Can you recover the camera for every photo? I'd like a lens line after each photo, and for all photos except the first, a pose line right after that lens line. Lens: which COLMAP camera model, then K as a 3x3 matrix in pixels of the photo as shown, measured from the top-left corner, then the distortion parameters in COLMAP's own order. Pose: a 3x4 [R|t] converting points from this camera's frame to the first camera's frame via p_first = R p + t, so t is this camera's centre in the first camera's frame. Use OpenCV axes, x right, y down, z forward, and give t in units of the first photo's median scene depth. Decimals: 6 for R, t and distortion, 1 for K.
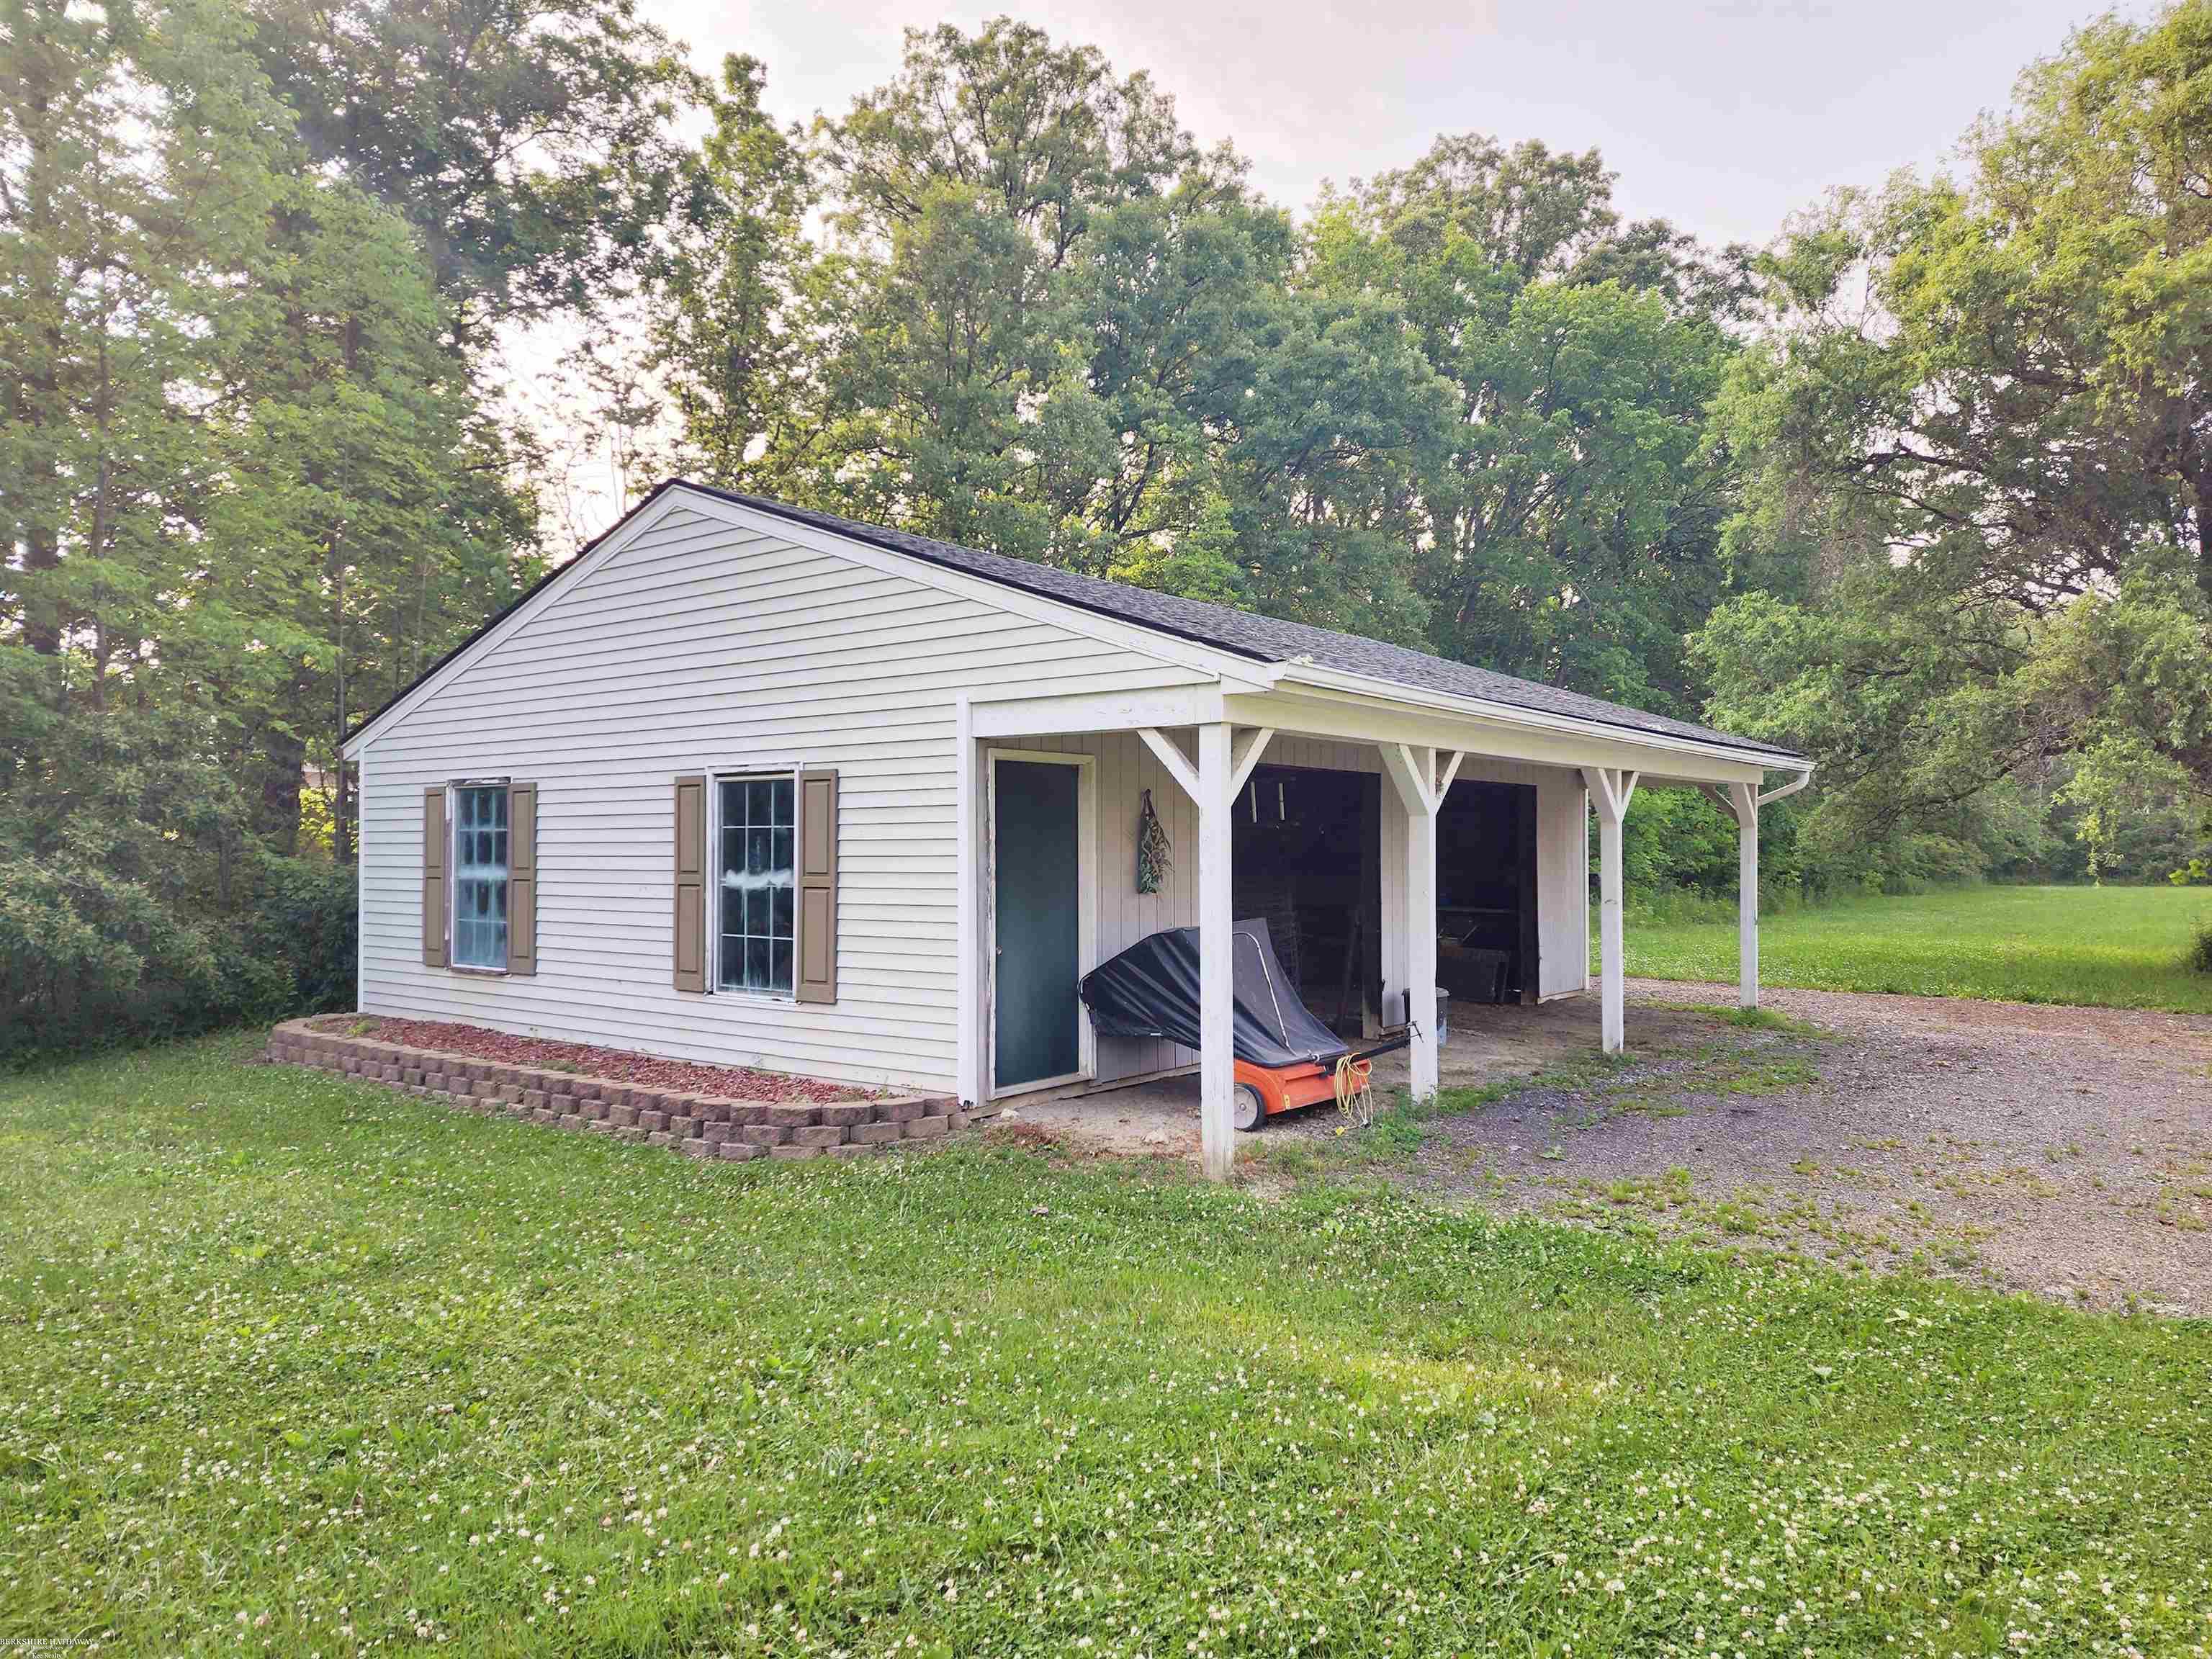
lens RADIAL K [[1512.0, 0, 1106.3], [0, 1512.0, 829.7], [0, 0, 1]] dist [-0.000552, 0.000293]
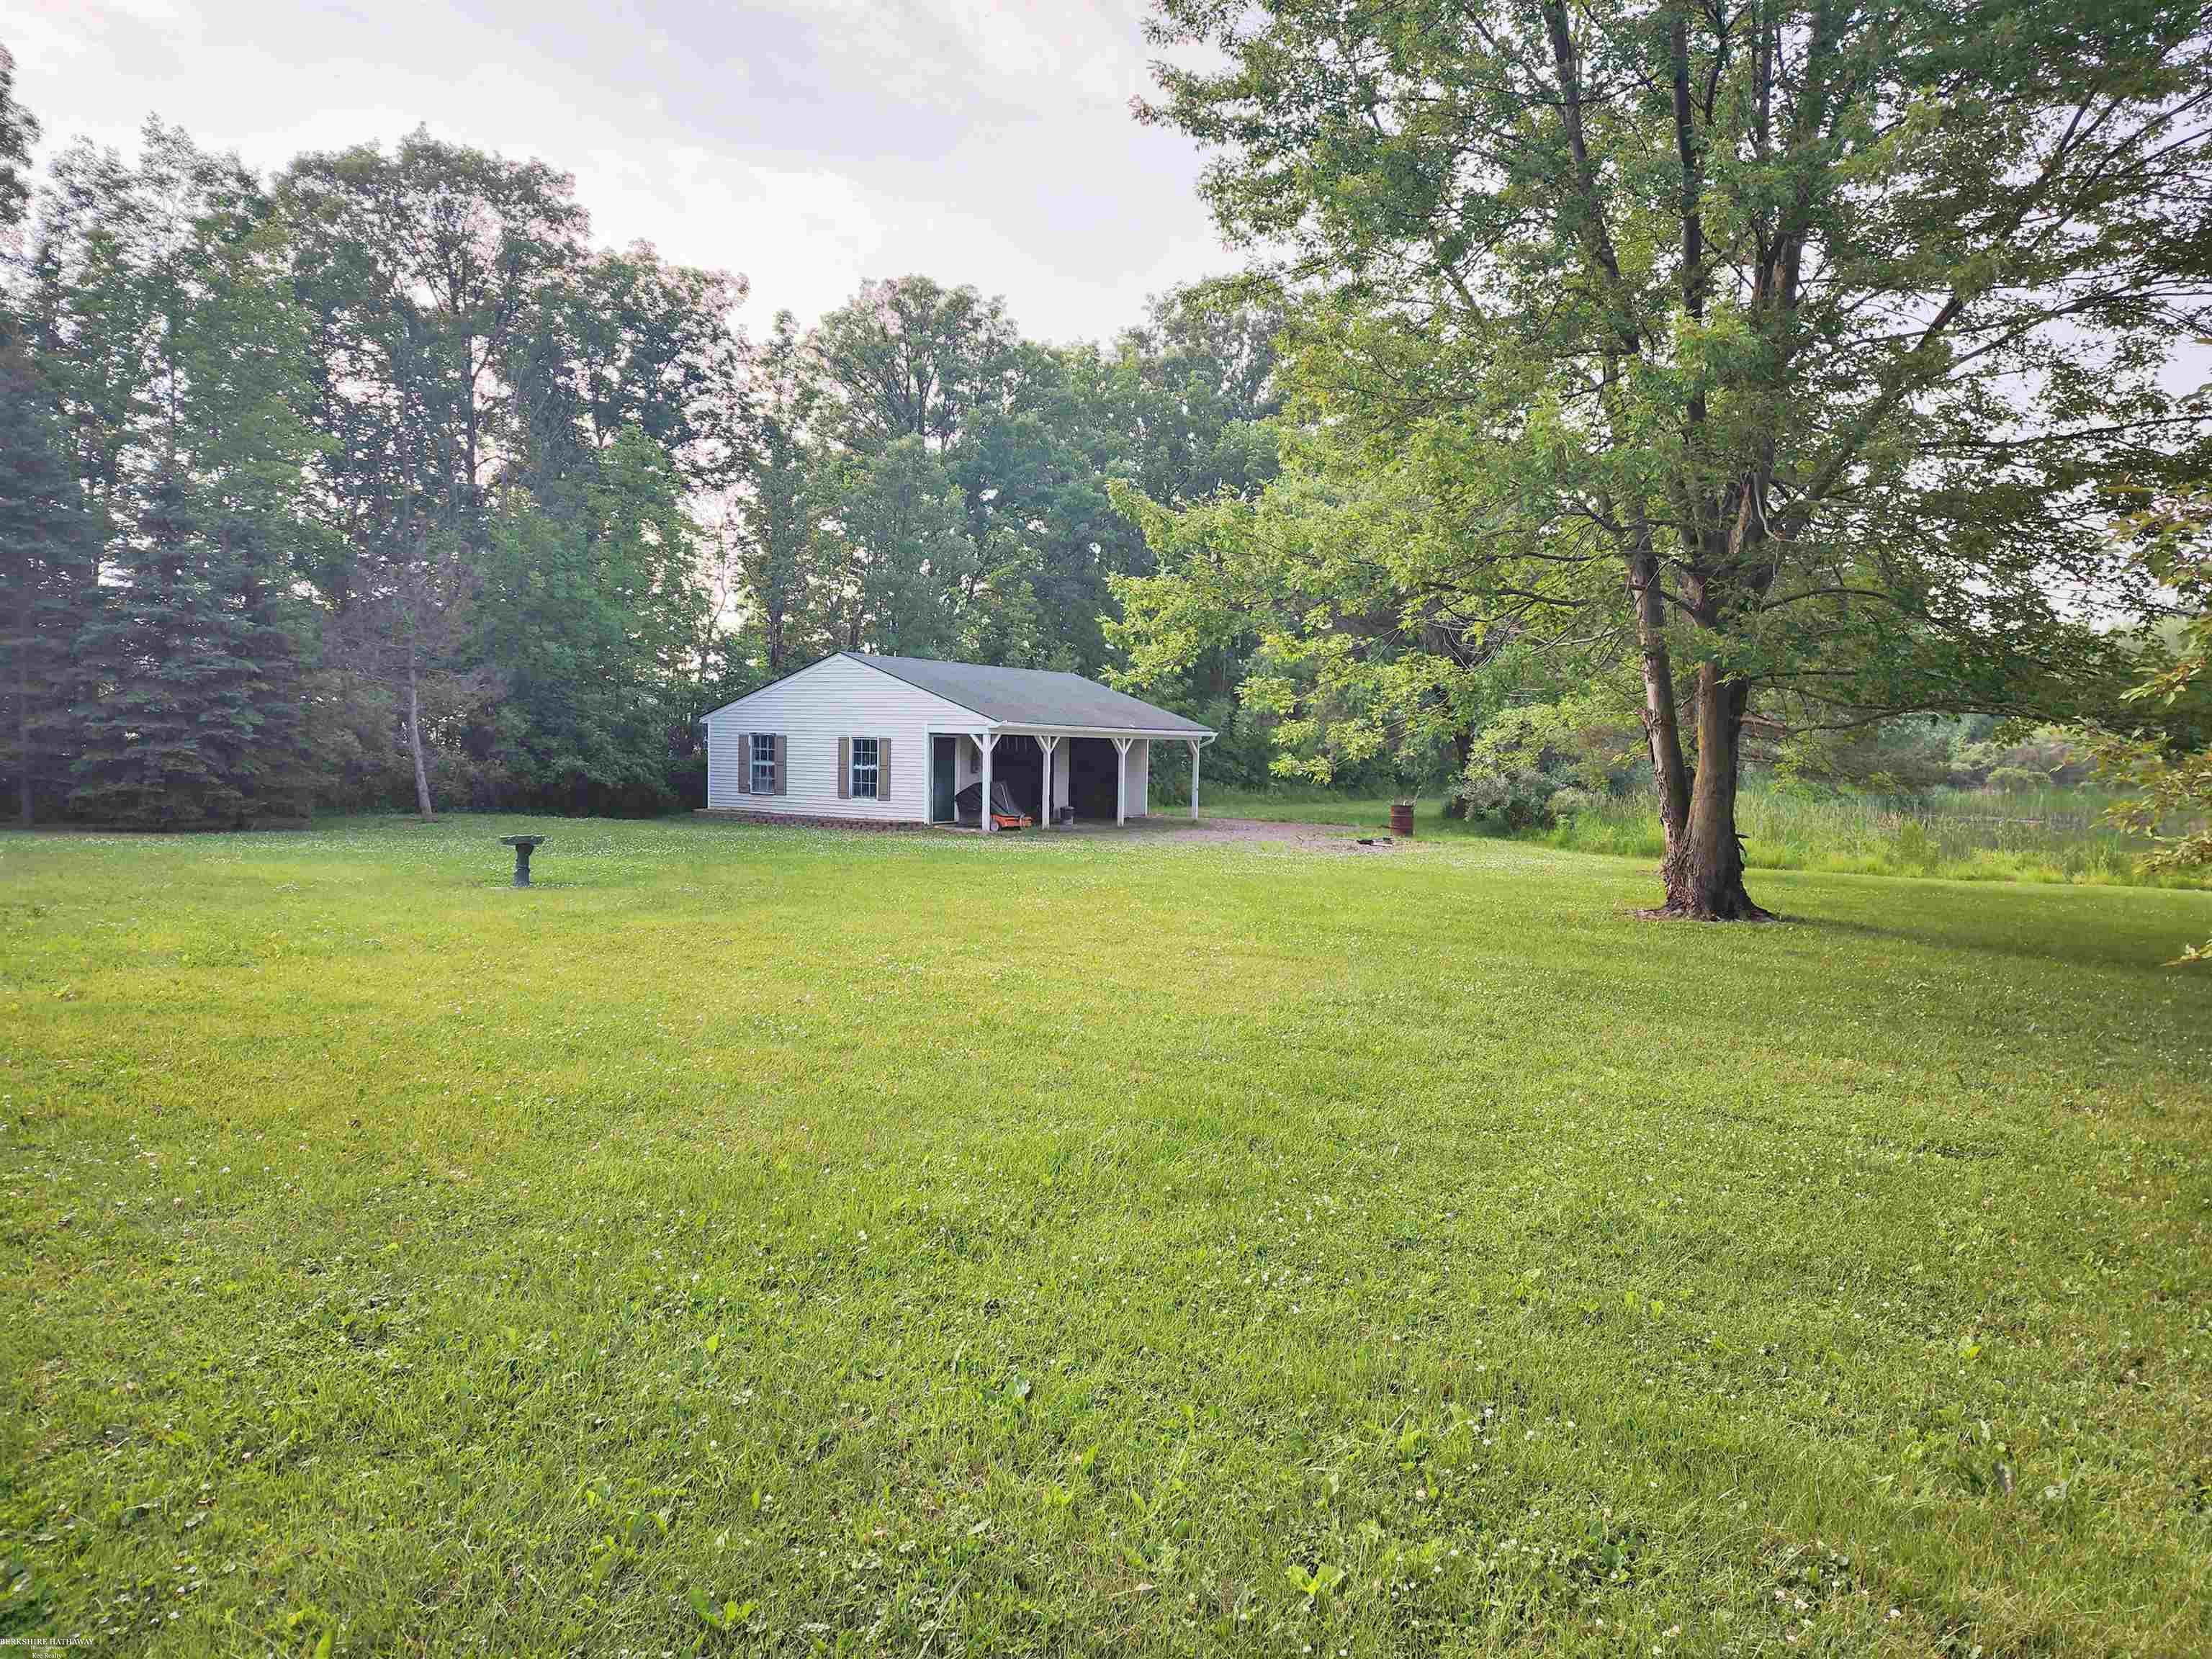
lens RADIAL K [[1512.0, 0, 1105.0], [0, 1512.0, 825.5], [0, 0, 1]] dist [-0.000552, 0.000293]
pose [[0.996398, 0.017473, 0.082975, 0.042422], [-0.023150, 0.997420, 0.067954, -0.085973], [-0.081573, -0.069630, 0.994232, -2.621697]]
